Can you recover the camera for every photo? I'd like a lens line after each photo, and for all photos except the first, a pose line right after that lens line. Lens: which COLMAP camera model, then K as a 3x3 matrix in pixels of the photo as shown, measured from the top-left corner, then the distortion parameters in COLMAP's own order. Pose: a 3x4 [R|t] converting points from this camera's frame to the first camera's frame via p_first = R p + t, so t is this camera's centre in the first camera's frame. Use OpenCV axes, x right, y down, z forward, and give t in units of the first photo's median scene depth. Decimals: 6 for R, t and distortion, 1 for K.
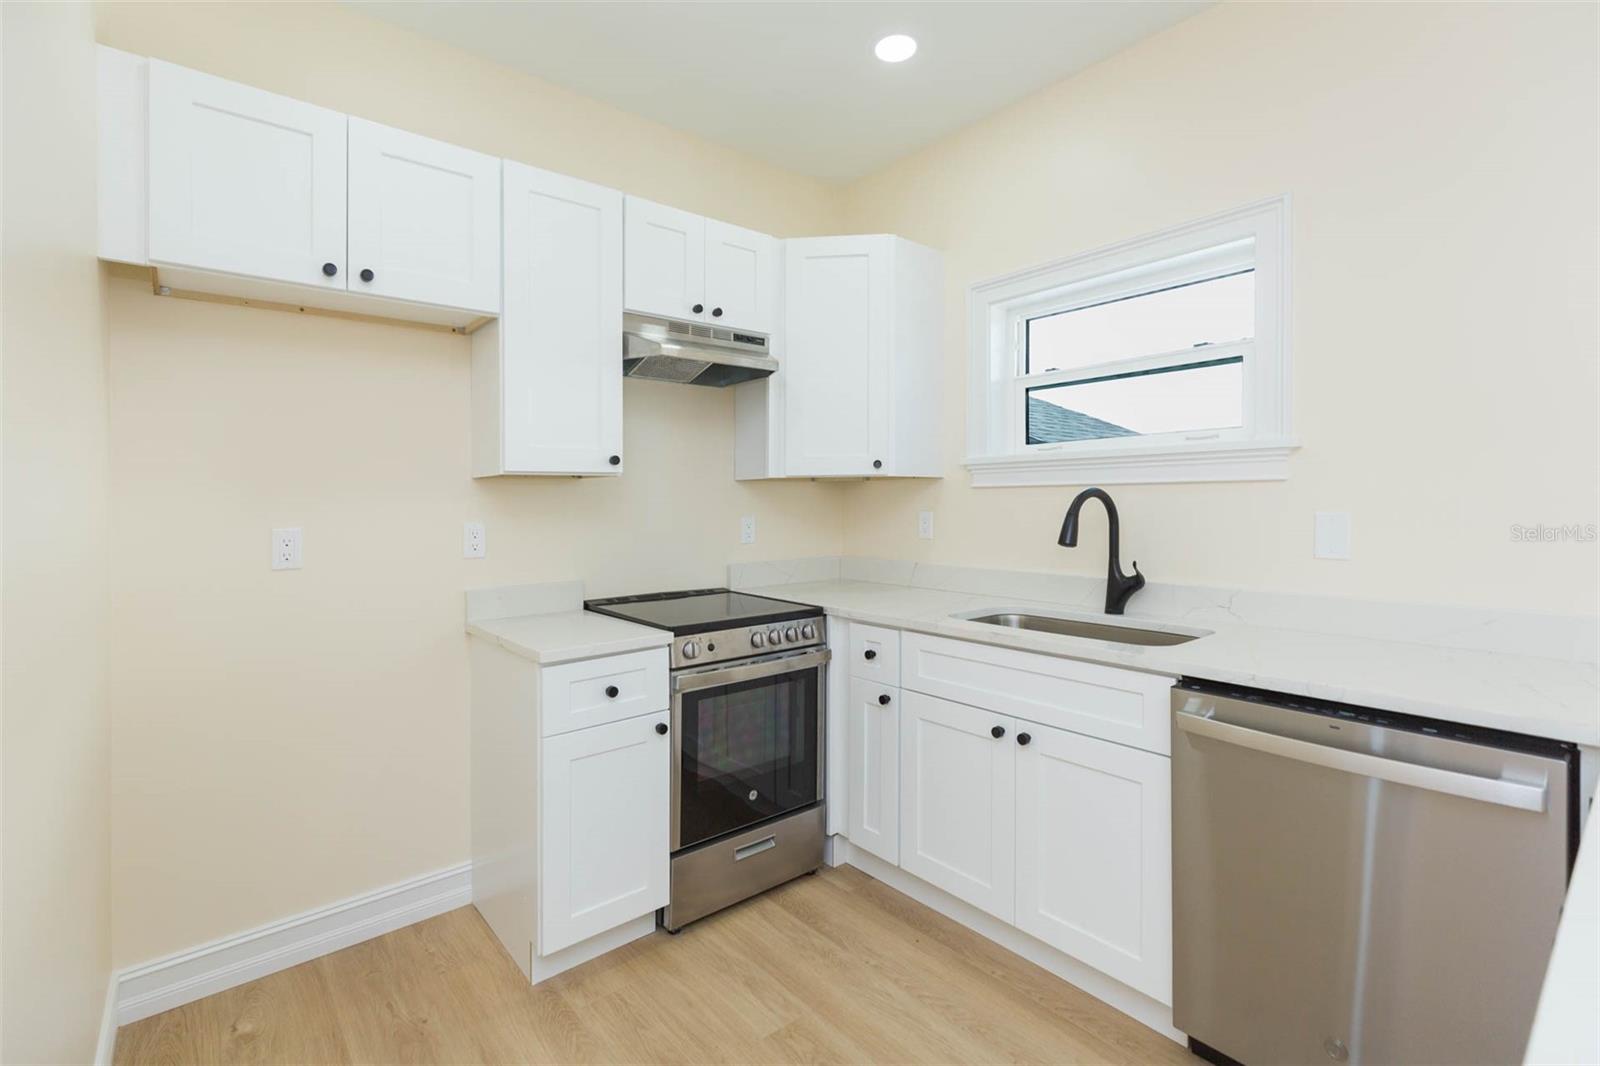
lens RADIAL K [[732.5, 0, 804.4], [0, 732.5, 509.1], [0, 0, 1]] dist [0.002345, 0.000352]
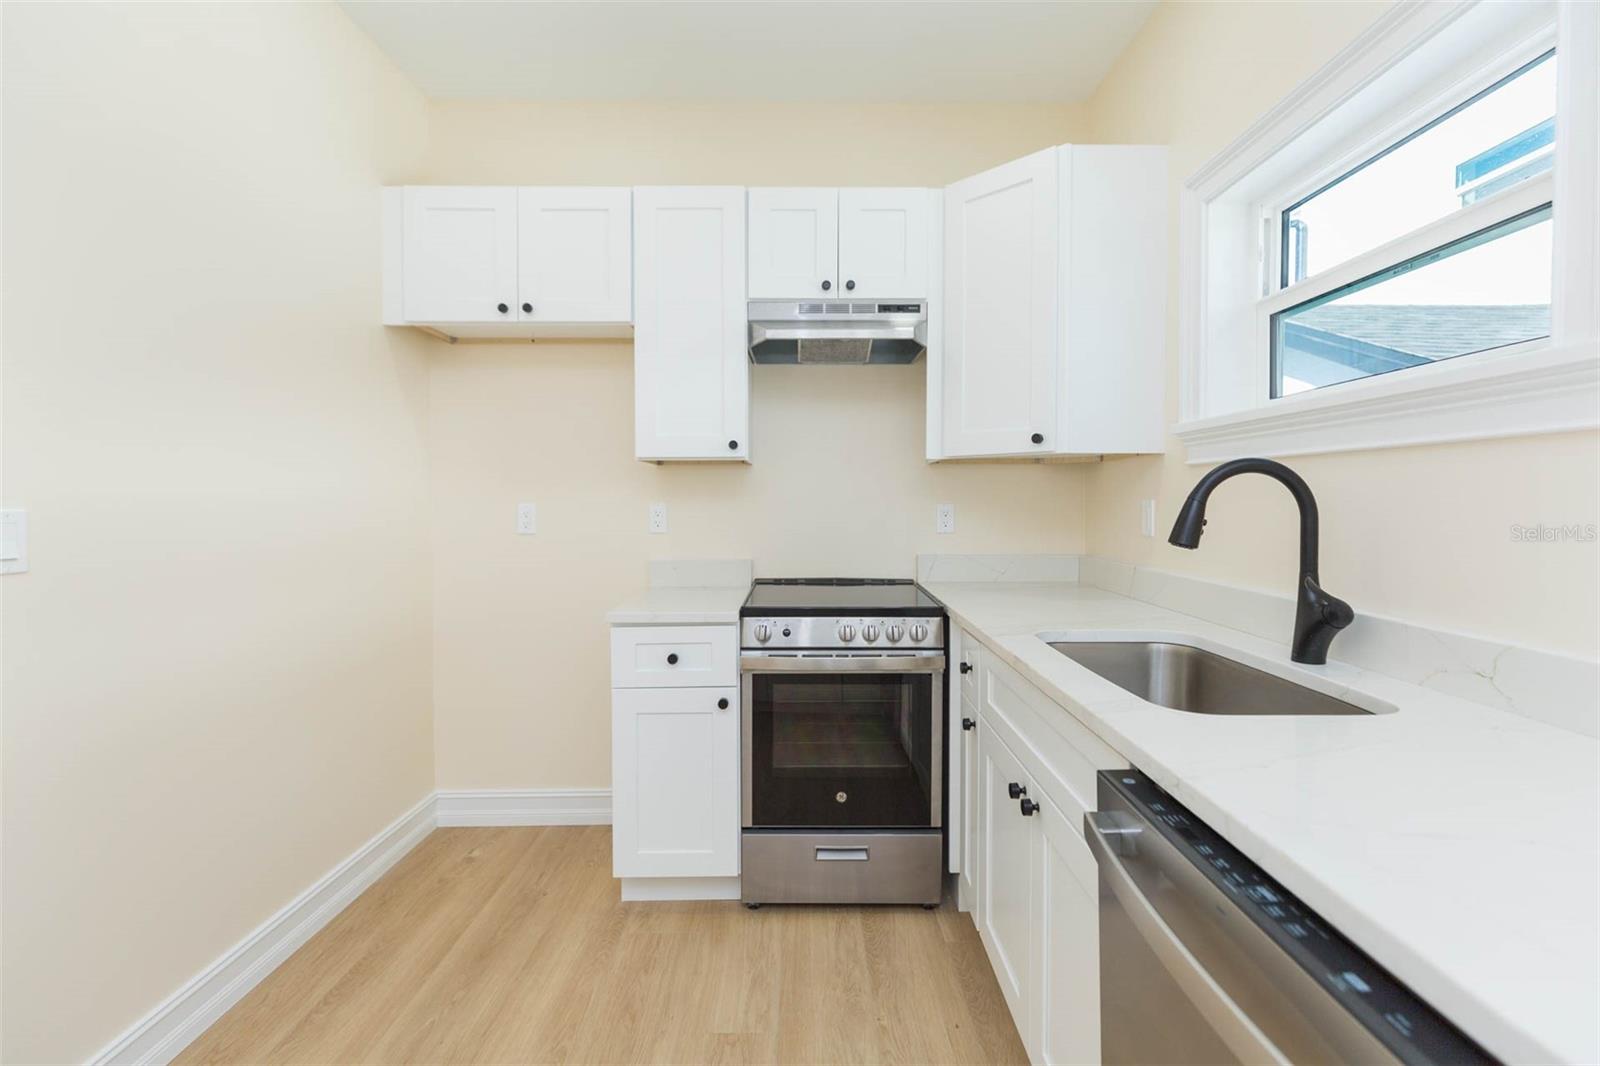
lens RADIAL K [[724.8, 0, 809.8], [0, 724.8, 515.9], [0, 0, 1]] dist [-0.002247, -0.000028]
pose [[0.769691, 0.021508, -0.638054, 0.490925], [-0.013355, 0.999756, 0.017591, 0.015413], [0.638277, -0.005018, 0.769791, 0.268506]]
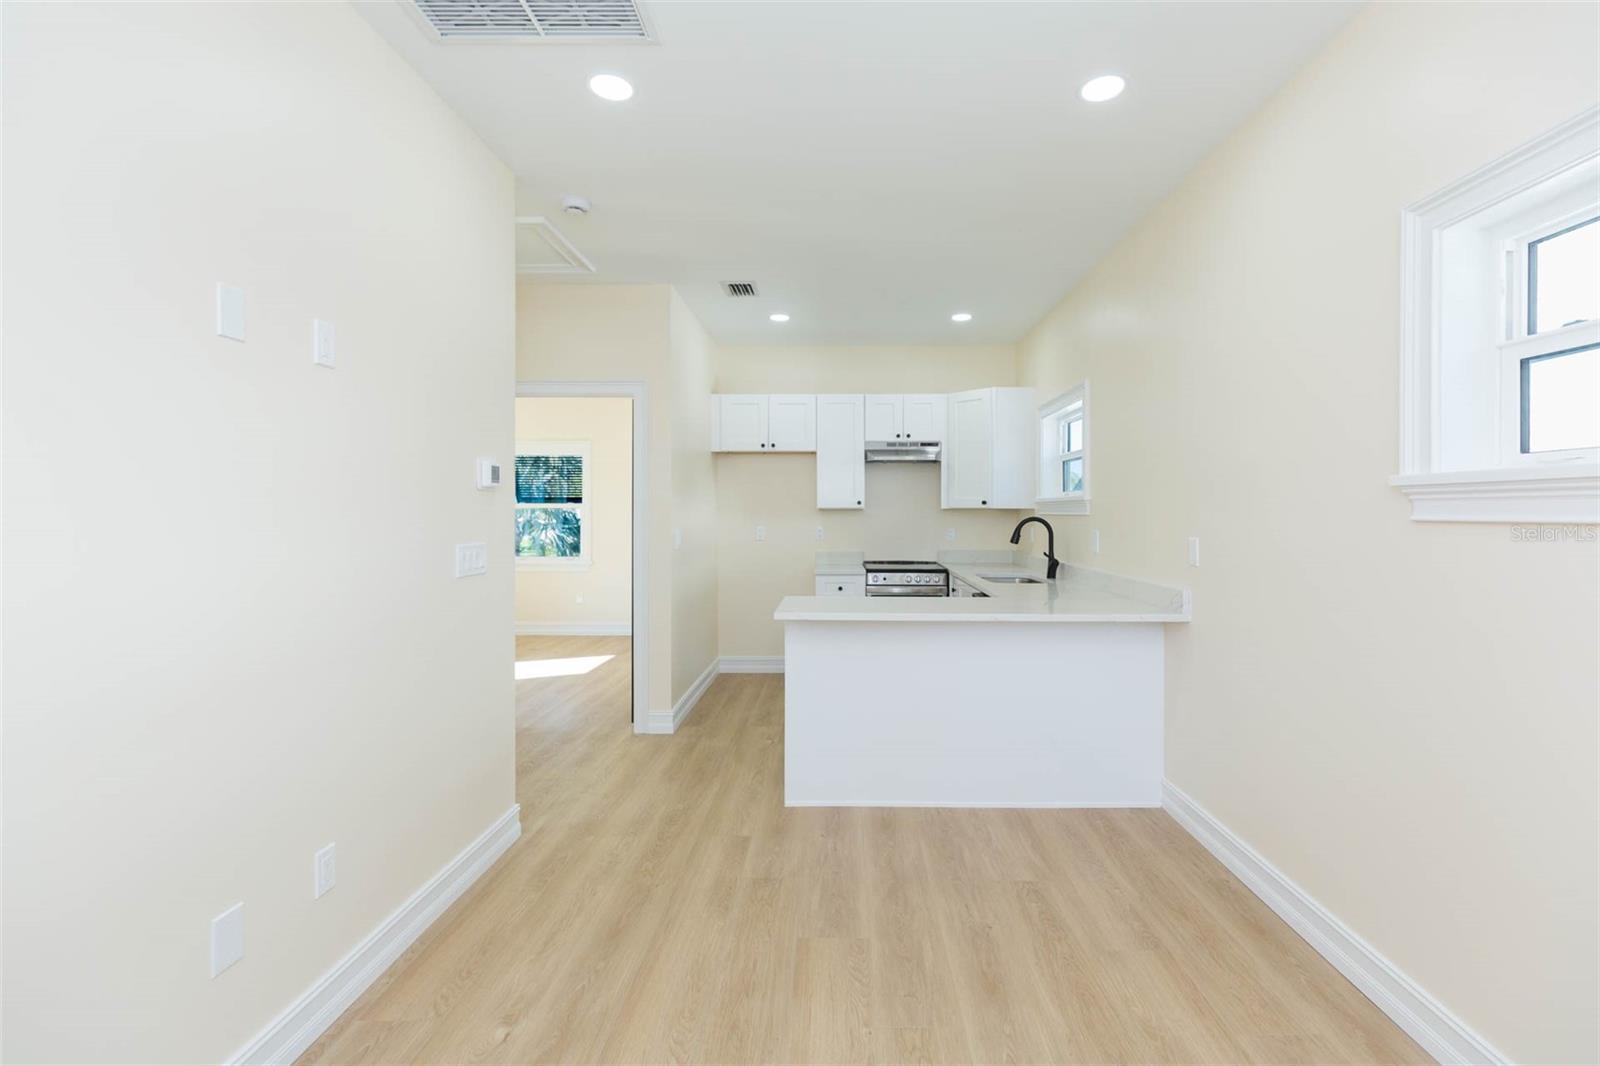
lens RADIAL K [[725.2, 0, 823.6], [0, 725.2, 533.9], [0, 0, 1]] dist [0.000718, 0.000222]
pose [[0.756813, 0.027076, -0.653071, 1.263348], [-0.016829, 0.999618, 0.021941, -0.012629], [0.653415, -0.005615, 0.756979, -0.946127]]
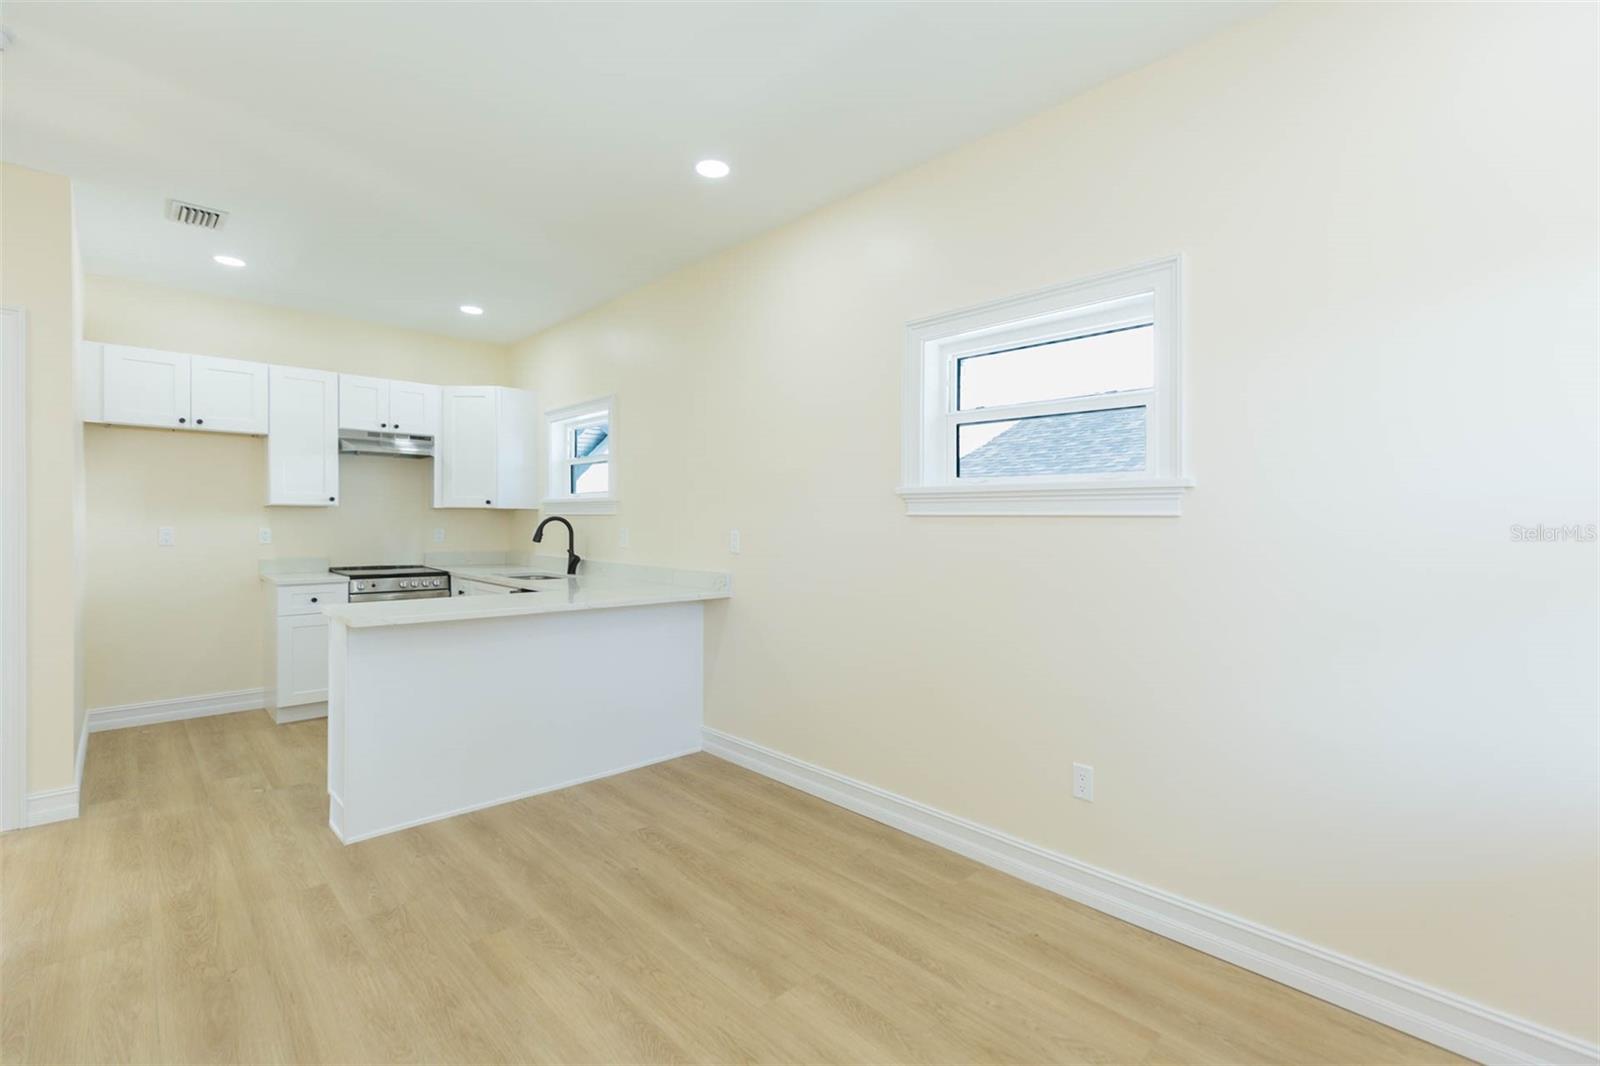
lens RADIAL K [[712.7, 0, 808.4], [0, 712.7, 547.9], [0, 0, 1]] dist [0.002616, 0.000981]
pose [[0.997830, 0.014656, 0.064188, 0.995471], [-0.015932, 0.999685, 0.019408, 0.013305], [-0.063883, -0.020388, 0.997749, -1.169644]]
